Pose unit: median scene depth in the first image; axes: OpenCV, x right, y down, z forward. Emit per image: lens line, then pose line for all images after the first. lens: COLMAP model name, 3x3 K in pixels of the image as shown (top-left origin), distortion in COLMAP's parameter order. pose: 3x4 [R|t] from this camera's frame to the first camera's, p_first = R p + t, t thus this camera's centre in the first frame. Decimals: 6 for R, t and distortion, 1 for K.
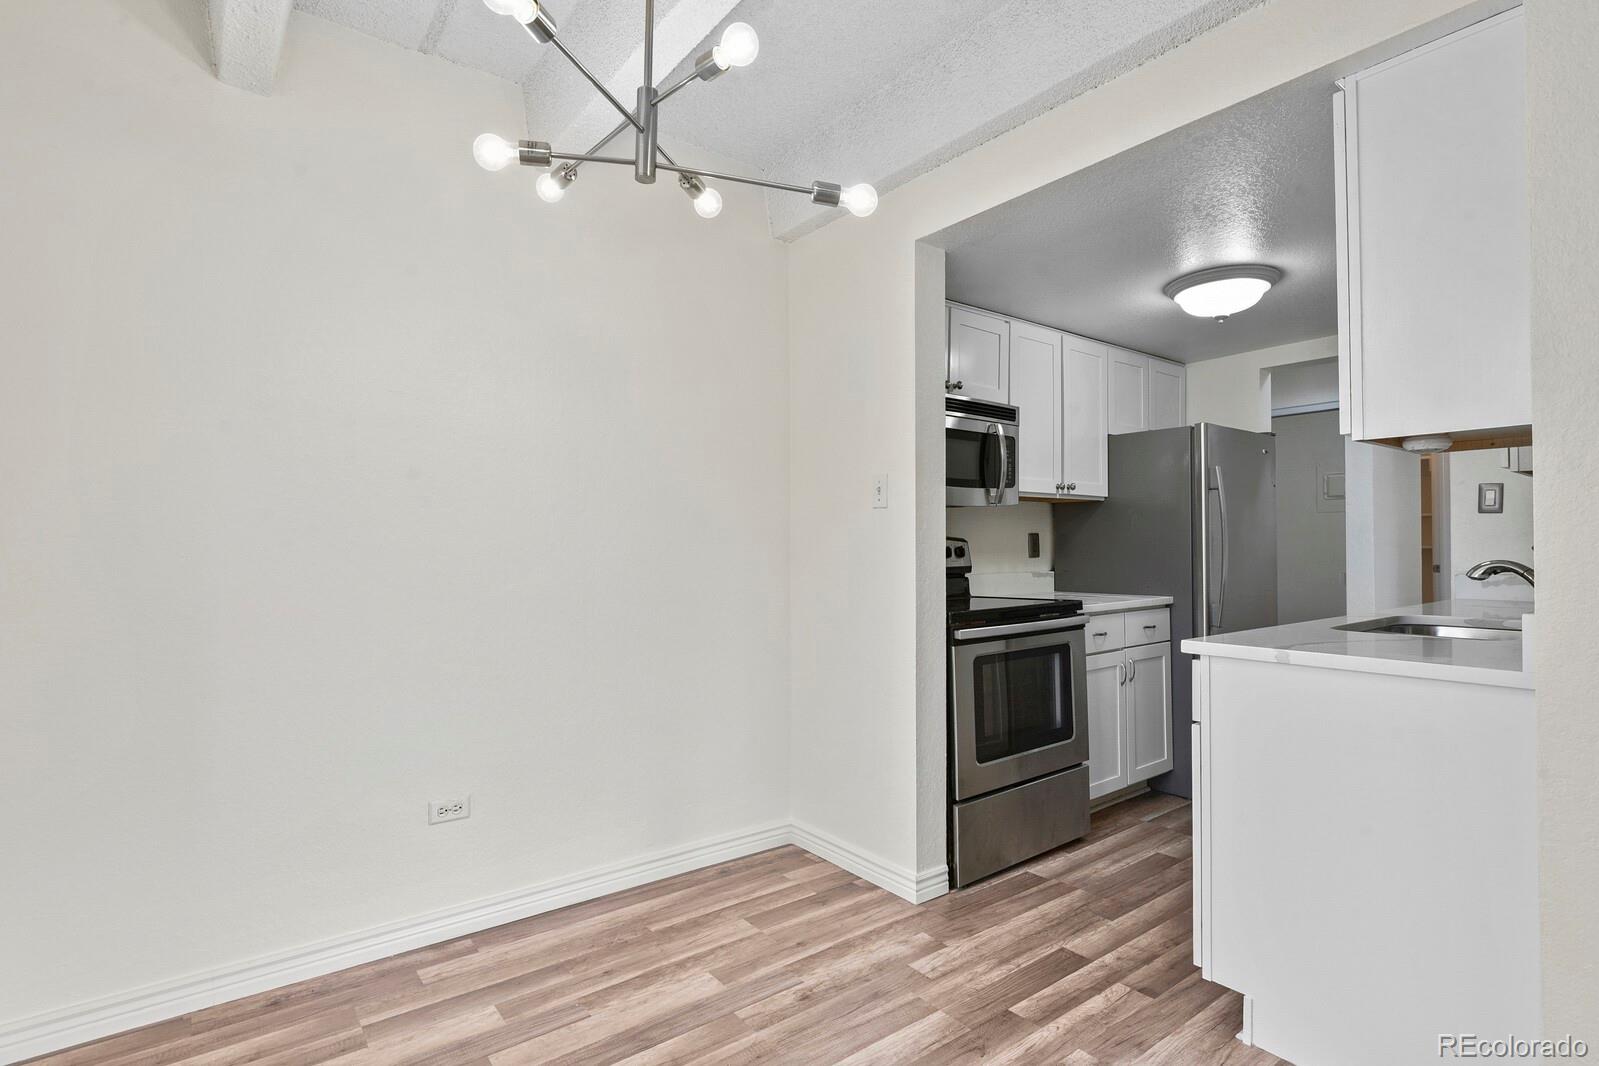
lens RADIAL K [[776.2, 0, 799.5], [0, 776.2, 533.0], [0, 0, 1]] dist [-0.002745, -0.001494]
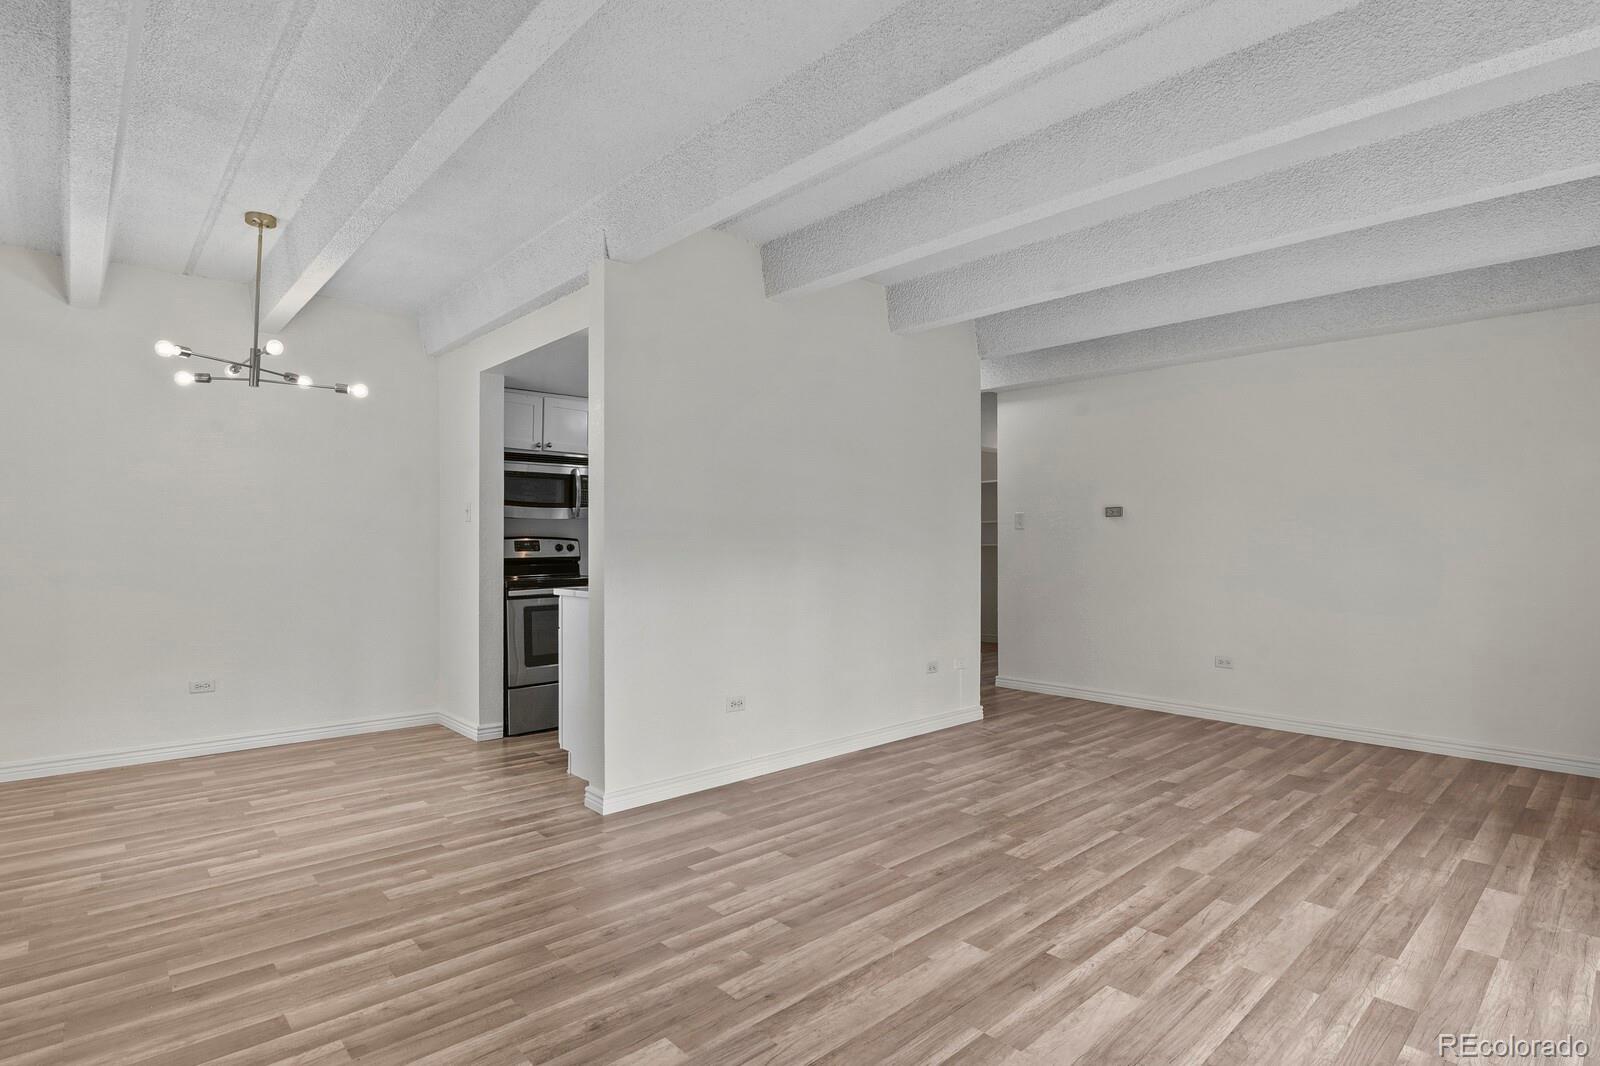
lens RADIAL K [[804.2, 0, 798.1], [0, 804.2, 539.2], [0, 0, 1]] dist [-0.027692, -0.000846]
pose [[0.995857, 0.002163, 0.090907, 0.554179], [-0.002926, 0.999962, 0.008259, -0.007084], [-0.090885, -0.008491, 0.995825, -0.699796]]
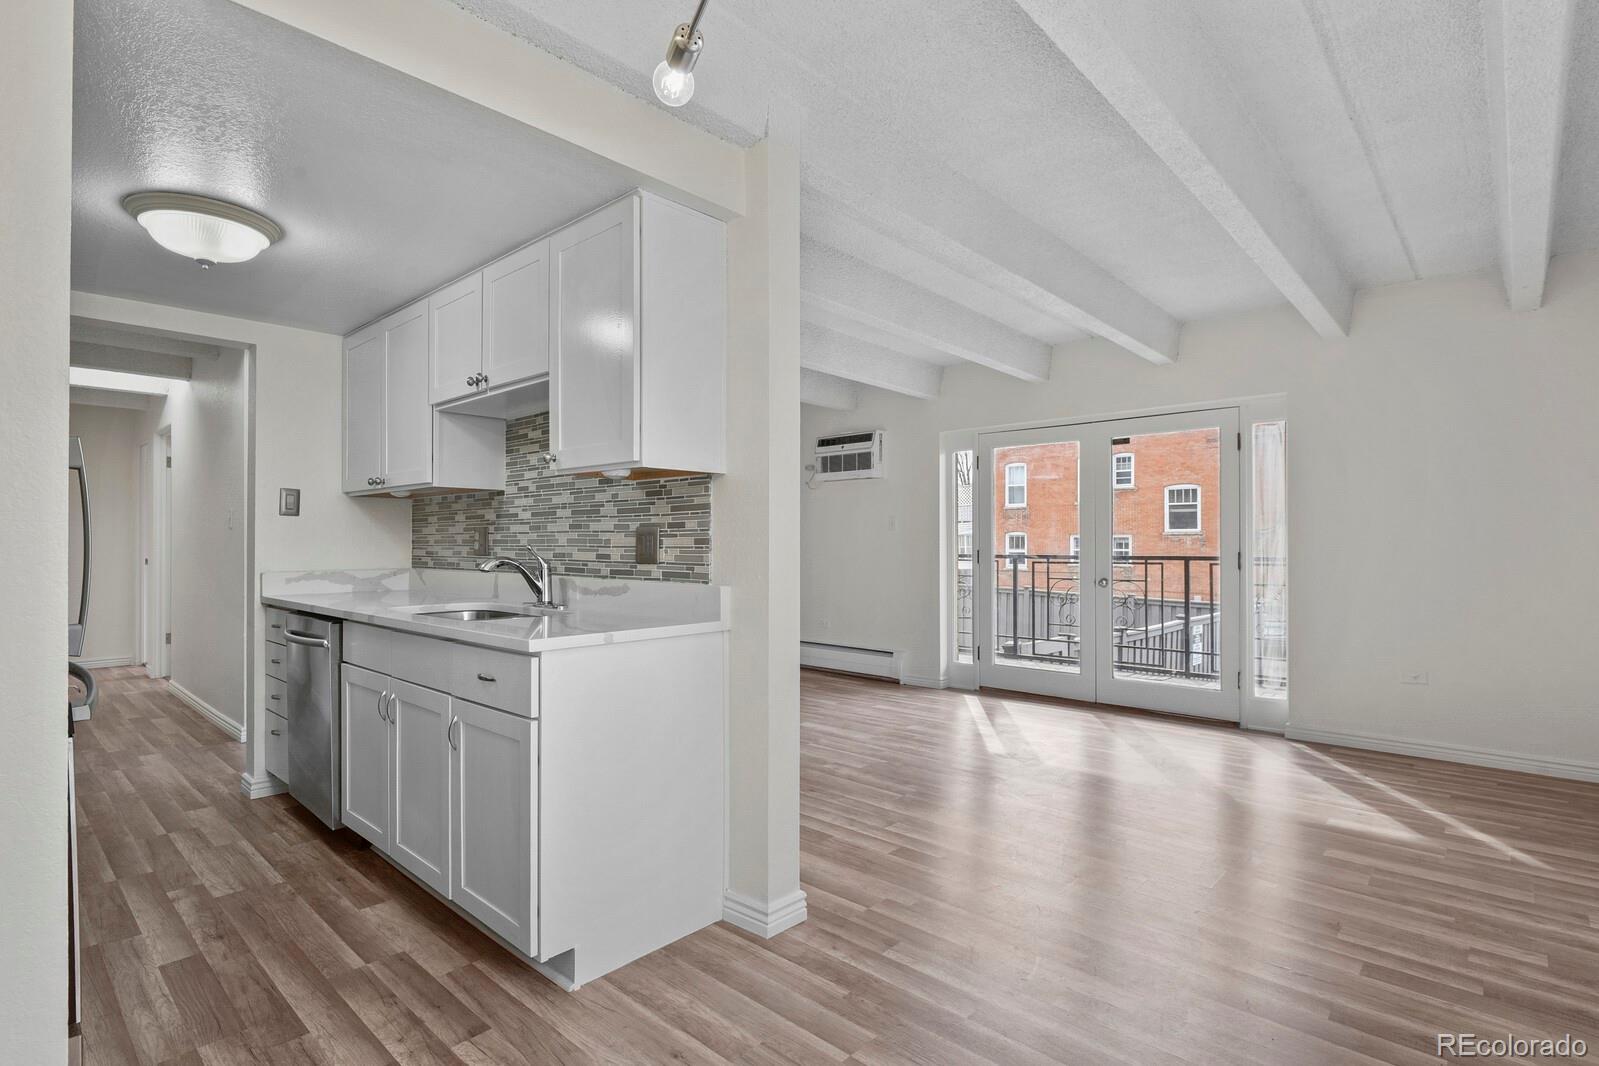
lens RADIAL K [[781.4, 0, 799.4], [0, 781.4, 544.1], [0, 0, 1]] dist [0.002698, -0.007838]
pose [[-0.173945, 0.001675, 0.984754, -0.325415], [-0.014771, 0.999882, -0.004310, 0.008838], [-0.984645, -0.015296, -0.173900, 0.487633]]
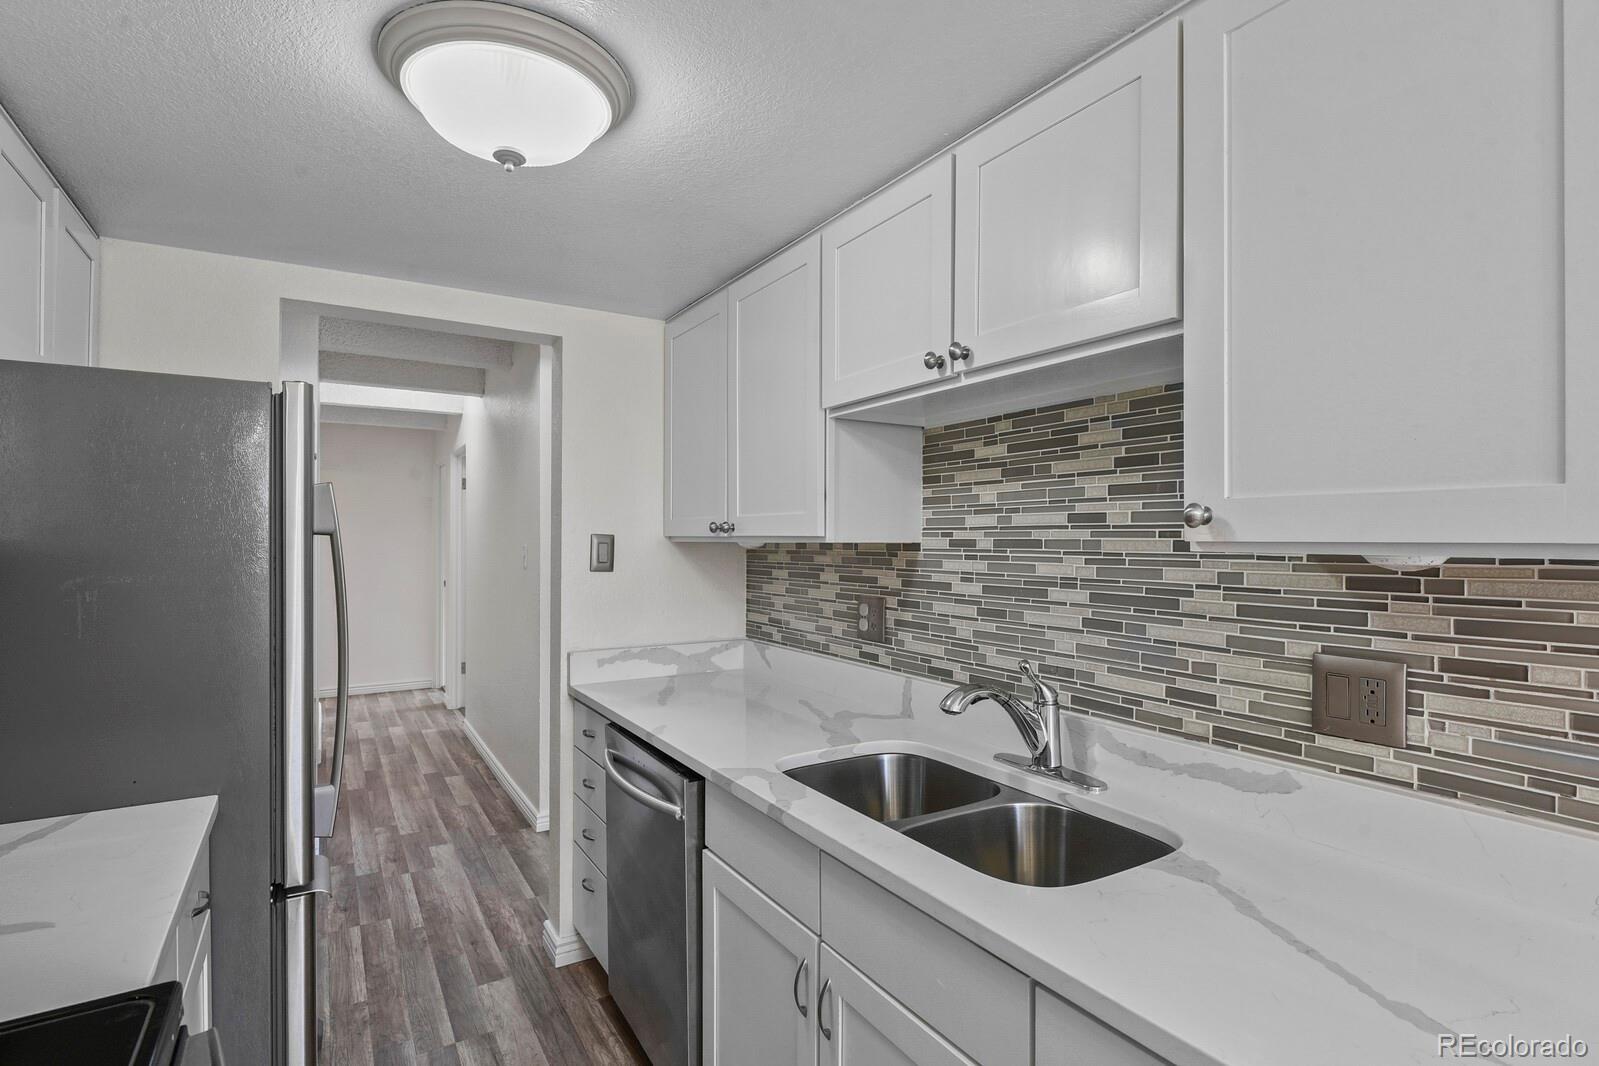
lens RADIAL K [[785.7, 0, 798.5], [0, 785.7, 537.1], [0, 0, 1]] dist [-0.001918, -0.001513]
pose [[0.105294, 0.005909, 0.994424, 0.115926], [-0.014881, 0.999880, -0.004365, -0.061537], [-0.994330, -0.014338, 0.105369, 0.725139]]
